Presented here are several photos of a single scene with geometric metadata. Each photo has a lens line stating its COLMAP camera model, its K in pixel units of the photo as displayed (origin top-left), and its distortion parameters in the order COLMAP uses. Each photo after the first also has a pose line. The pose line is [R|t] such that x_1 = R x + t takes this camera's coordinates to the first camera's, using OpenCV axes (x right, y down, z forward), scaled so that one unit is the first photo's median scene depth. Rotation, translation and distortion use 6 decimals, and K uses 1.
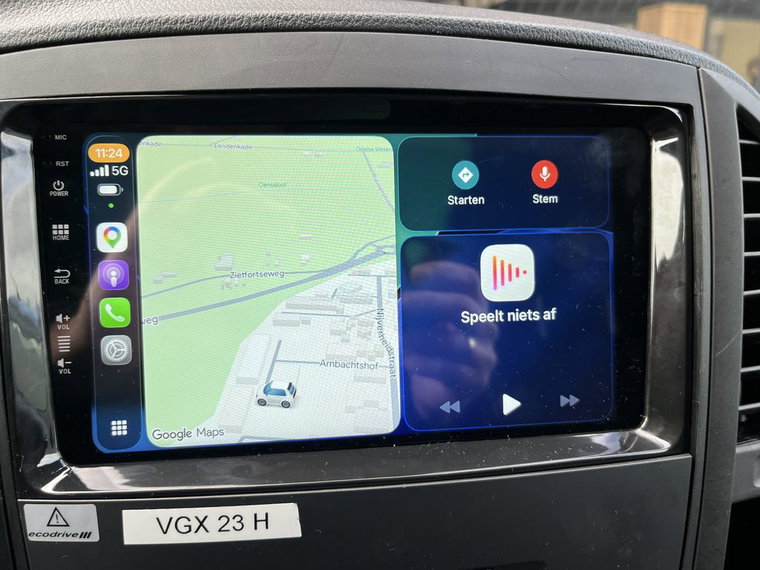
lens RADIAL K [[669.2, 0, 380.0], [0, 669.2, 285.0], [0, 0, 1]] dist [0.111484, -0.244606]
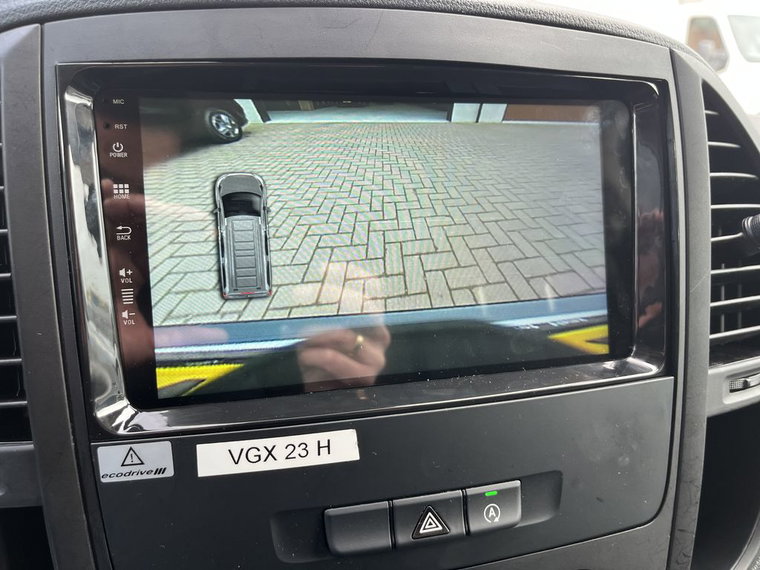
lens RADIAL K [[669.2, 0, 380.0], [0, 669.2, 285.0], [0, 0, 1]] dist [0.111484, -0.244606]
pose [[0.990216, -0.027584, 0.136790, -0.219281], [0.026176, 0.999584, 0.012082, 0.066863], [-0.137067, -0.008383, 0.990526, -0.108387]]
